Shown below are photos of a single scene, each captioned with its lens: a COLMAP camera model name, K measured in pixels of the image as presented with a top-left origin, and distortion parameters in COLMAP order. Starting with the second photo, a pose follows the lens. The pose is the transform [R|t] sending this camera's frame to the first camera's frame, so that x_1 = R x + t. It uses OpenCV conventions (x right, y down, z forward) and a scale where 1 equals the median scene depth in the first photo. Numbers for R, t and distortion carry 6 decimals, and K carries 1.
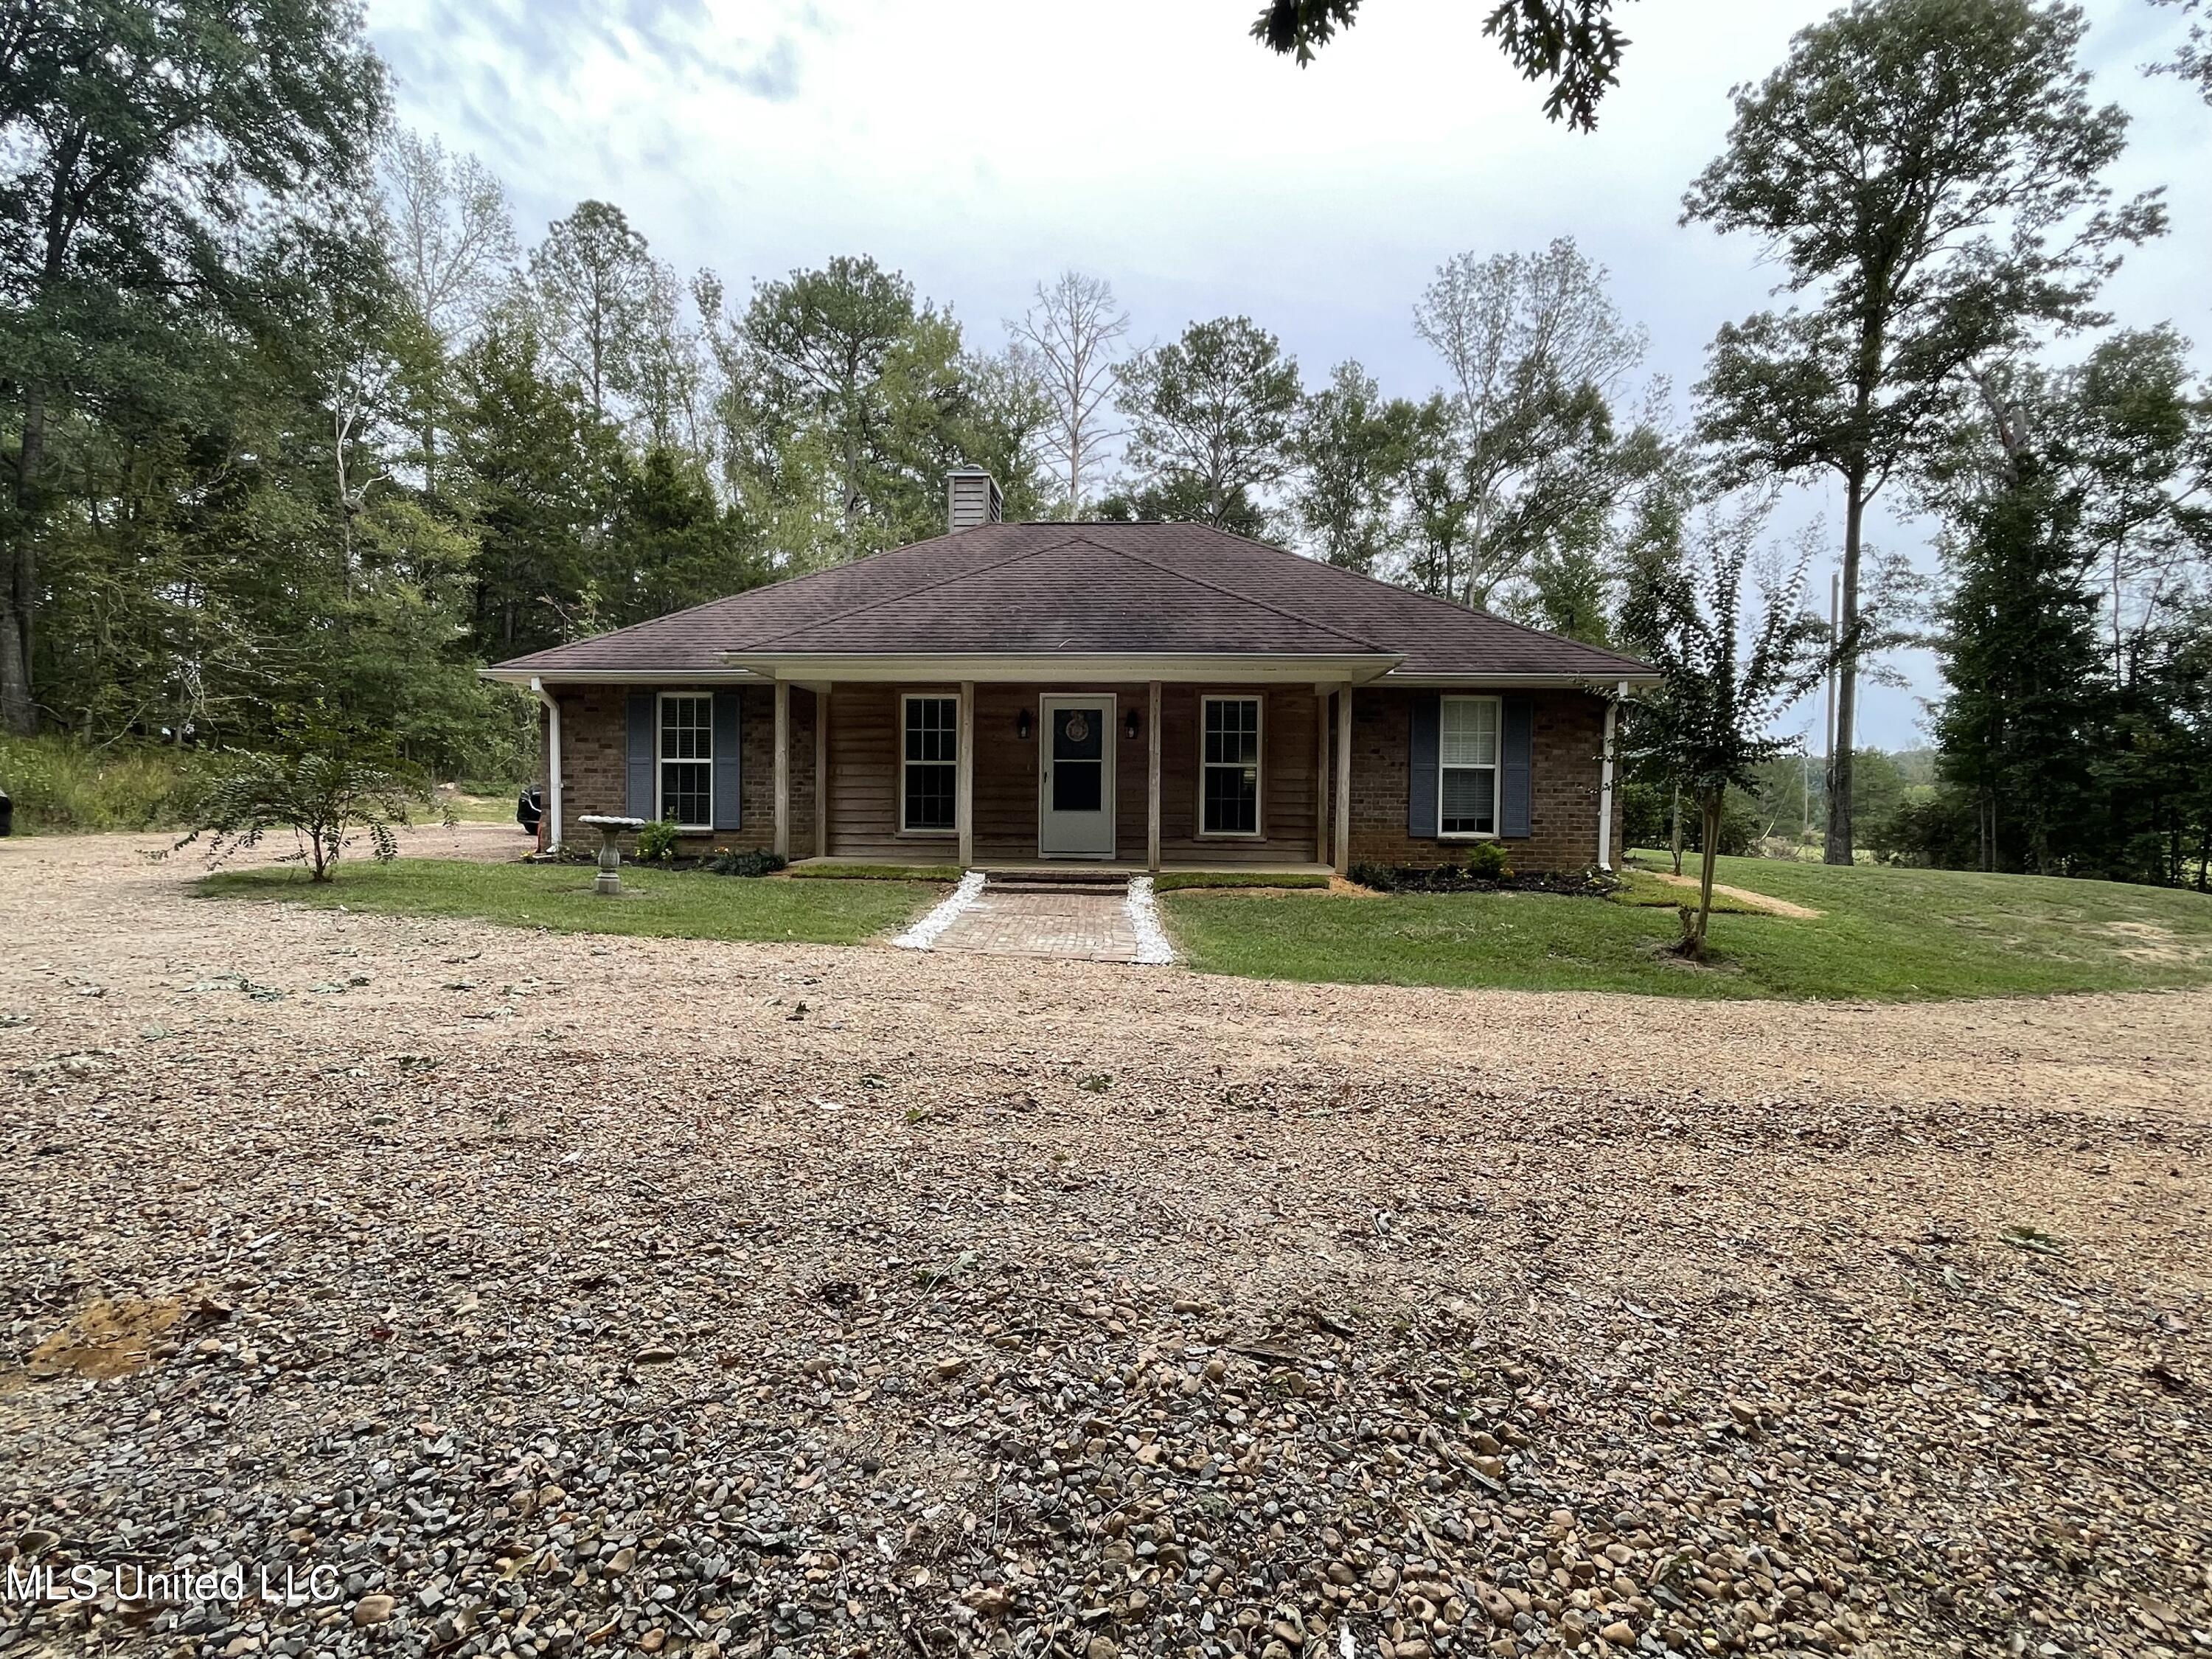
lens RADIAL K [[1069.4, 0, 1106.0], [0, 1069.4, 829.5], [0, 0, 1]] dist [0.001848, 0.000085]
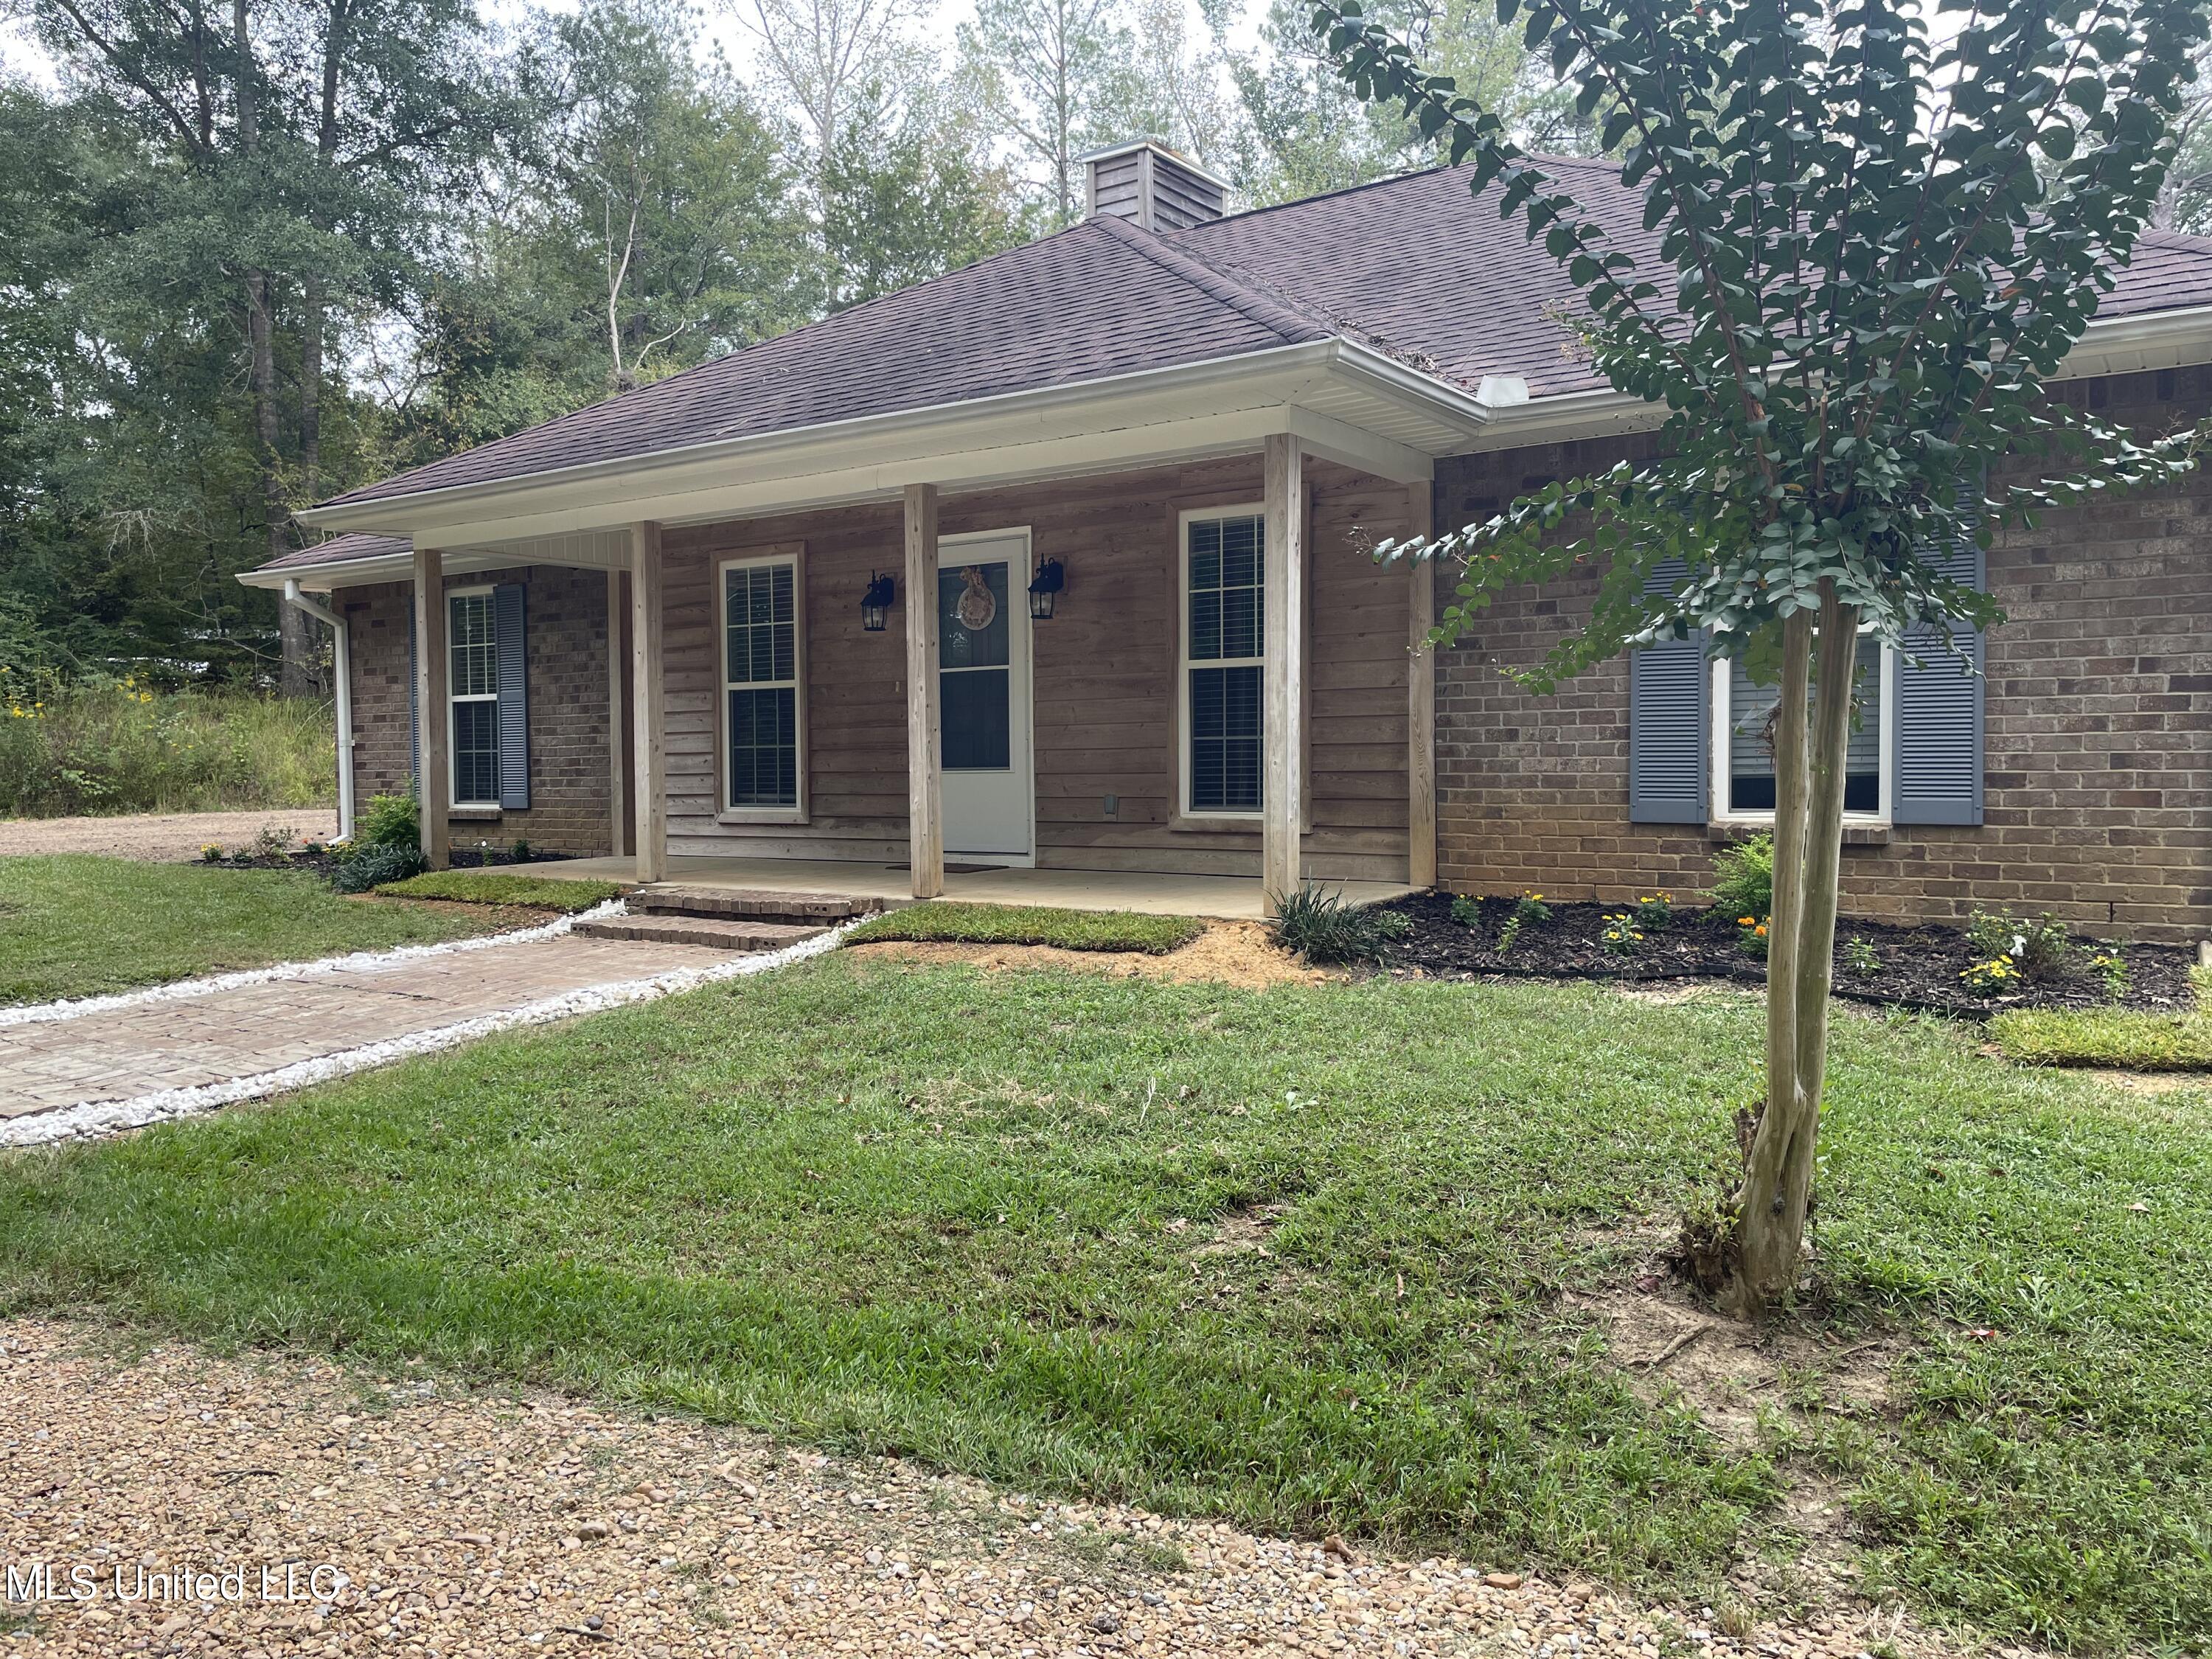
lens RADIAL K [[1679.2, 0, 1106.0], [0, 1679.2, 829.5], [0, 0, 1]] dist [-0.008546, -0.005700]
pose [[0.839382, 0.006391, -0.543505, 0.468333], [-0.002080, 0.999961, 0.008545, 0.003307], [0.543539, -0.006042, 0.839362, 0.396112]]
